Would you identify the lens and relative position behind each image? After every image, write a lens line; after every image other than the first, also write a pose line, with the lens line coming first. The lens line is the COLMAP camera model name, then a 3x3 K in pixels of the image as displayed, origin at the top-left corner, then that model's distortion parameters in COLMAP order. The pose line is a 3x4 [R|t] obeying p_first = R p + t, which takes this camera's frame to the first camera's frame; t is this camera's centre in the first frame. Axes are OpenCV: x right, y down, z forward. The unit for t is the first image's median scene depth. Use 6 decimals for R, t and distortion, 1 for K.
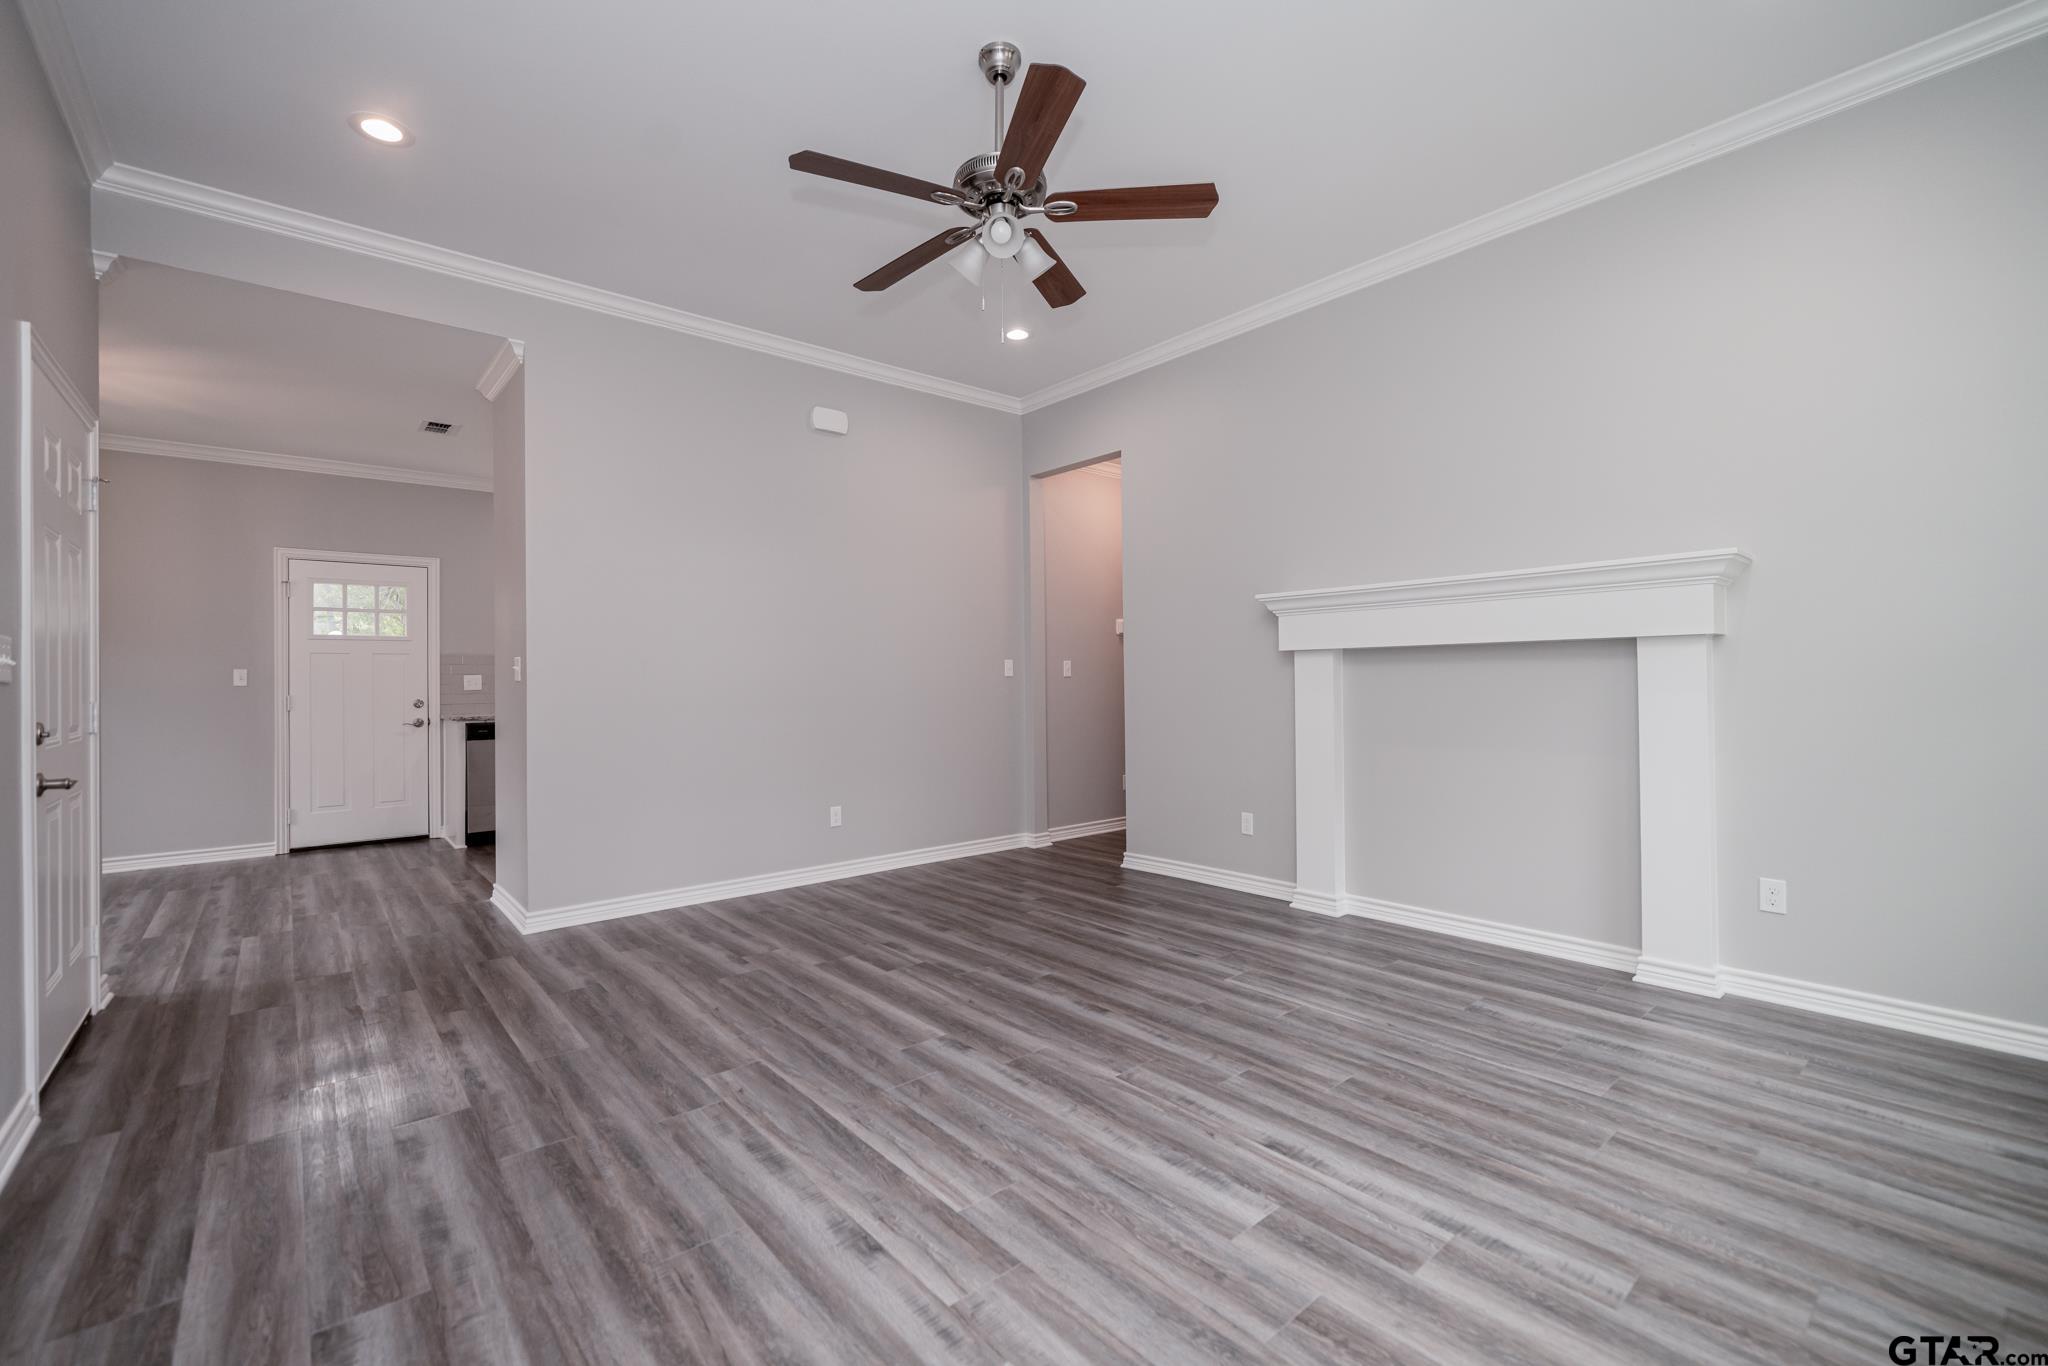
lens RADIAL K [[839.7, 0, 985.8], [0, 839.7, 660.4], [0, 0, 1]] dist [0.005800, 0.000808]
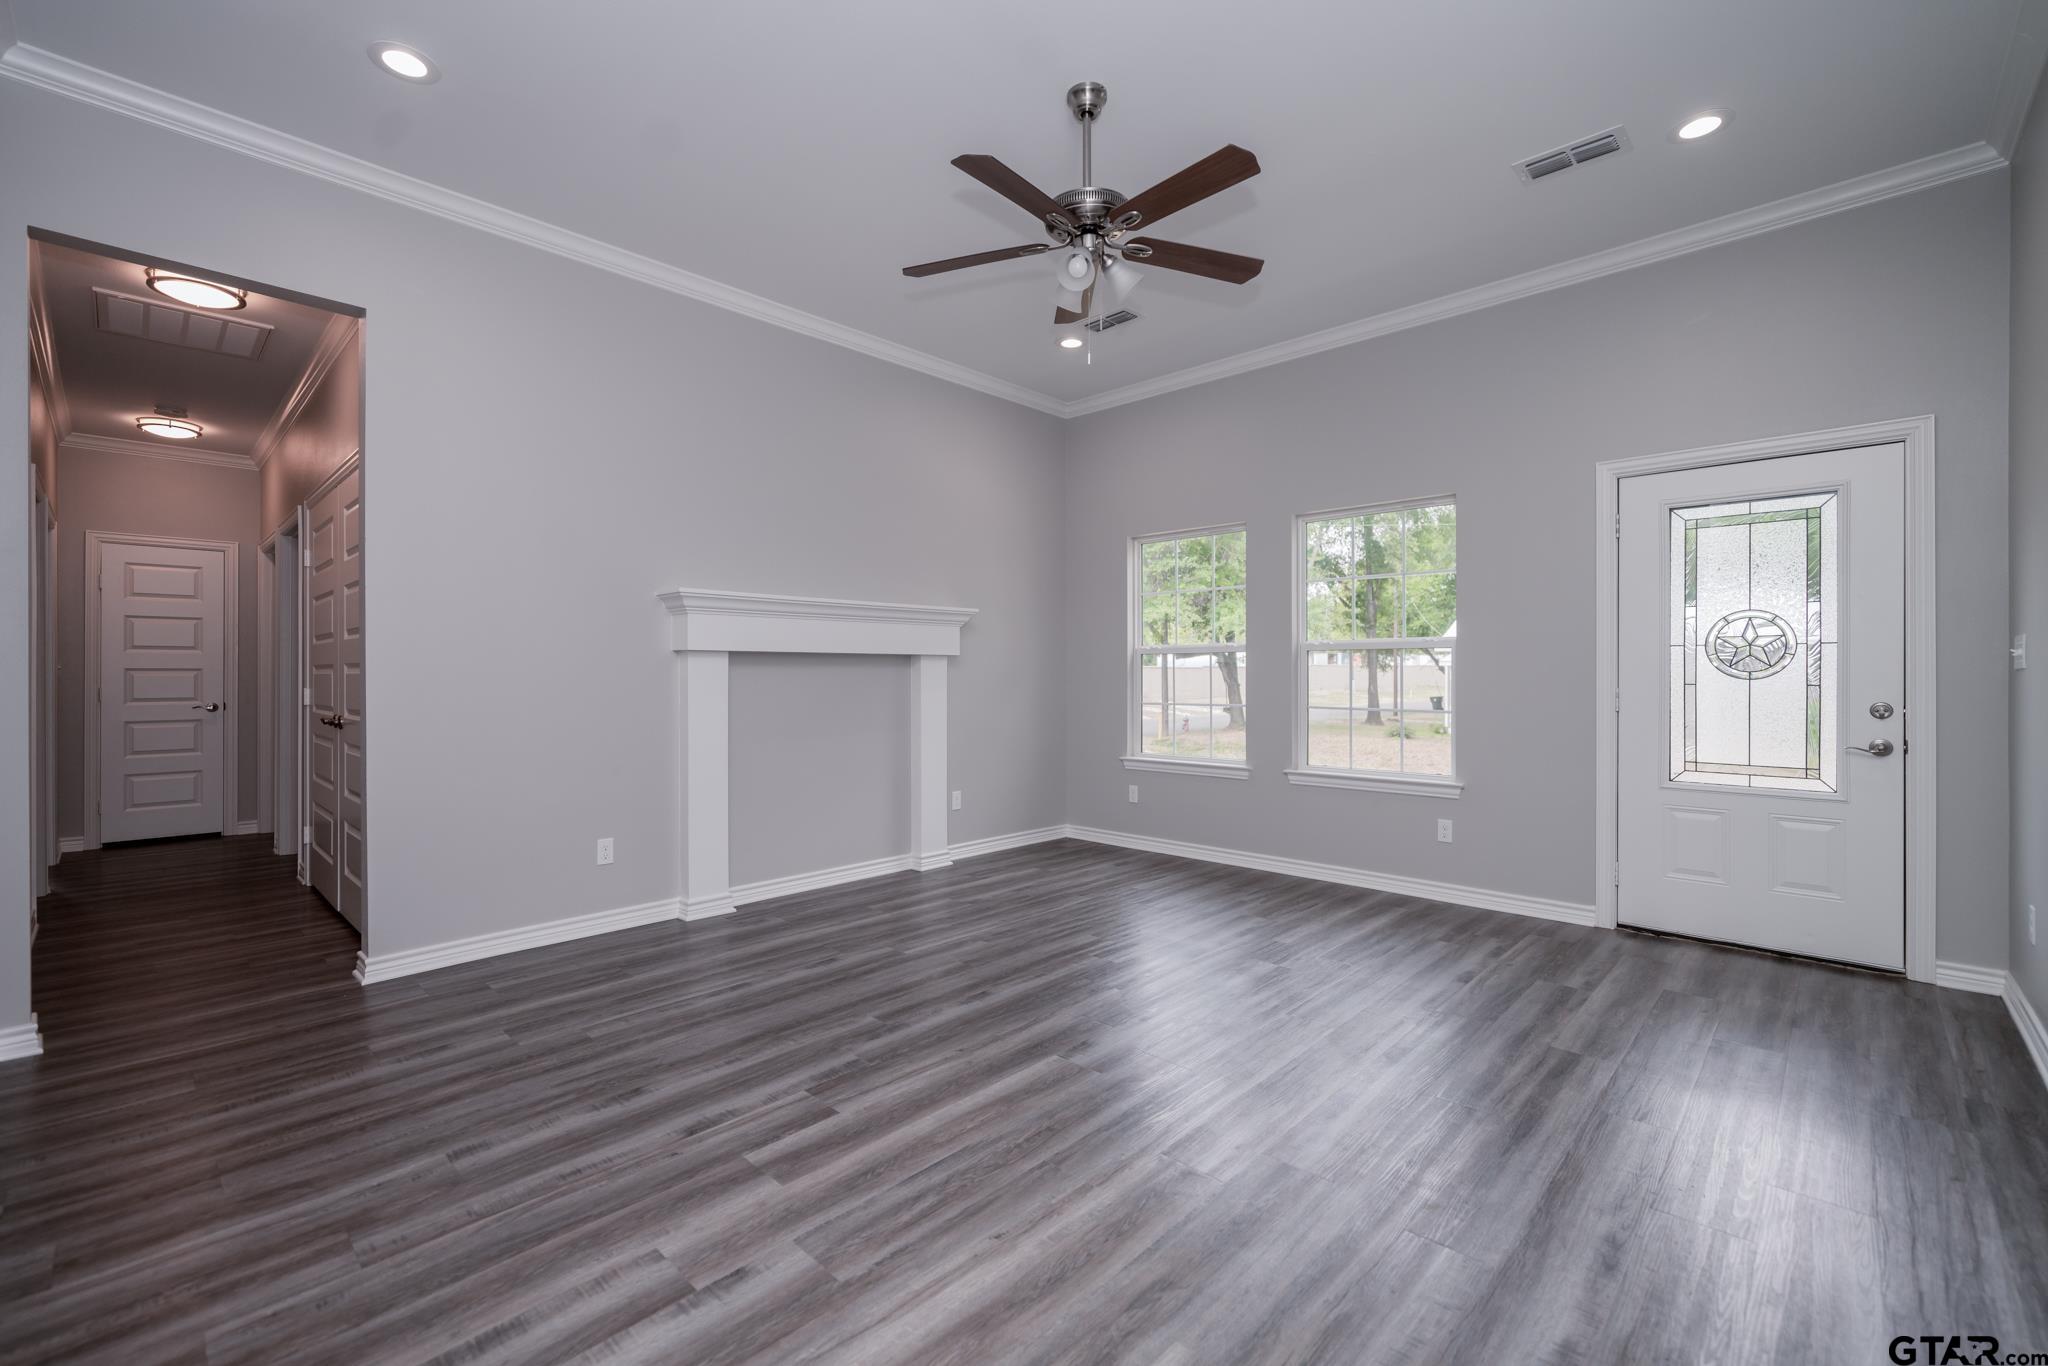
lens RADIAL K [[839.7, 0, 1043.0], [0, 839.7, 671.5], [0, 0, 1]] dist [0.005800, 0.000808]
pose [[-0.109437, 0.017038, 0.993848, -0.783586], [-0.023060, 0.999540, -0.019675, 0.027738], [-0.993726, -0.025072, -0.108994, 0.894887]]
